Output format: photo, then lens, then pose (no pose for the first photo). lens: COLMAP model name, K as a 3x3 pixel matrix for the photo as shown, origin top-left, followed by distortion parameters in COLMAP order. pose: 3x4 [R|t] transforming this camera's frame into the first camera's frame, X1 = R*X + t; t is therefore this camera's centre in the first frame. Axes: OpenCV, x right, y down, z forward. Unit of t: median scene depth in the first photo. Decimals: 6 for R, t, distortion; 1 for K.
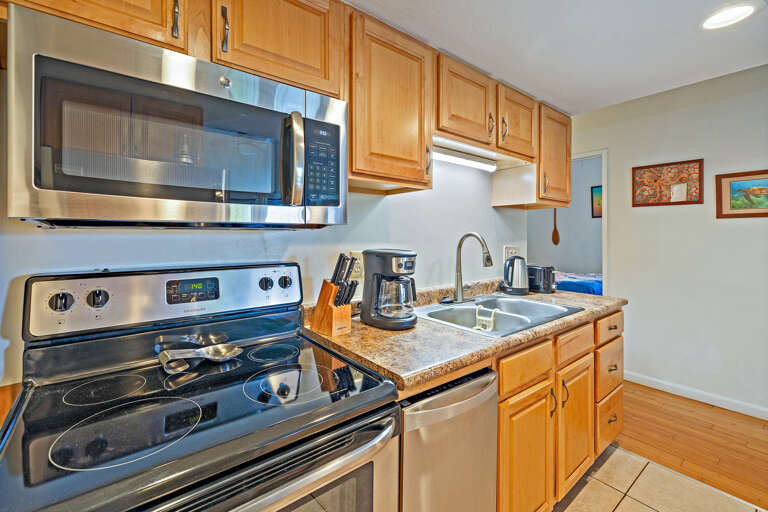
lens RADIAL K [[326.4, 0, 378.4], [0, 326.4, 231.9], [0, 0, 1]] dist [-0.006205, 0.000437]
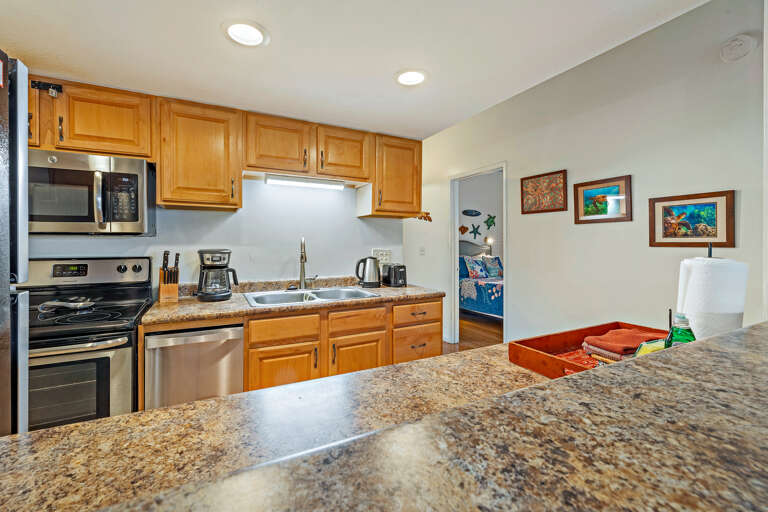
lens RADIAL K [[326.4, 0, 381.3], [0, 326.4, 244.9], [0, 0, 1]] dist [-0.006205, 0.000437]
pose [[0.985799, -0.002581, -0.167910, 0.726854], [0.004945, 0.999894, 0.013662, 0.012767], [0.167857, -0.014298, 0.985708, -0.237714]]
